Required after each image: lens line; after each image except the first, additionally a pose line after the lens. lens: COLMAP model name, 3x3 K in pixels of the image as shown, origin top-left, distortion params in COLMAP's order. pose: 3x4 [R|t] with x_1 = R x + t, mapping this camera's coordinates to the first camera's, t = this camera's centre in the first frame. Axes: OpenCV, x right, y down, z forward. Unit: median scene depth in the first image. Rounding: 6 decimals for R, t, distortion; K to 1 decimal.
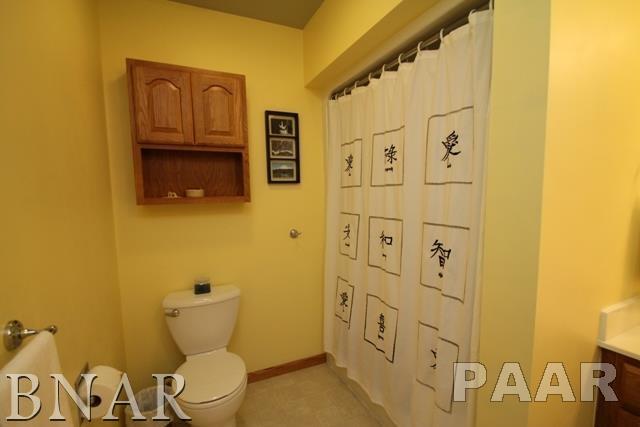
lens RADIAL K [[299.4, 0, 325.3], [0, 299.4, 226.0], [0, 0, 1]] dist [0.001147, -0.013738]
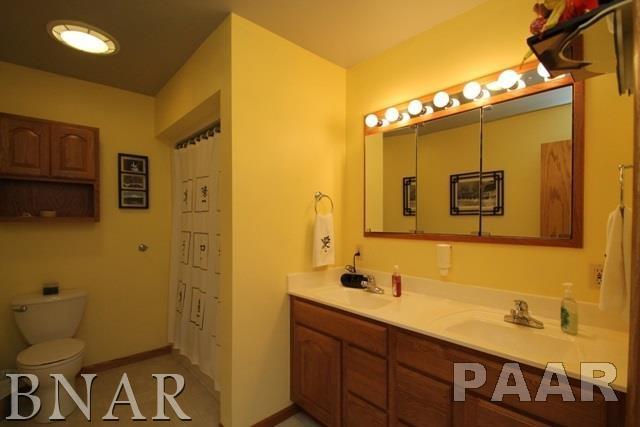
lens RADIAL K [[299.4, 0, 325.3], [0, 299.4, 226.0], [0, 0, 1]] dist [0.001147, -0.013738]
pose [[0.950905, 0.011605, 0.309265, 0.281111], [0.017913, 0.995558, -0.092434, 0.075353], [-0.308964, 0.093436, 0.946473, -0.525329]]
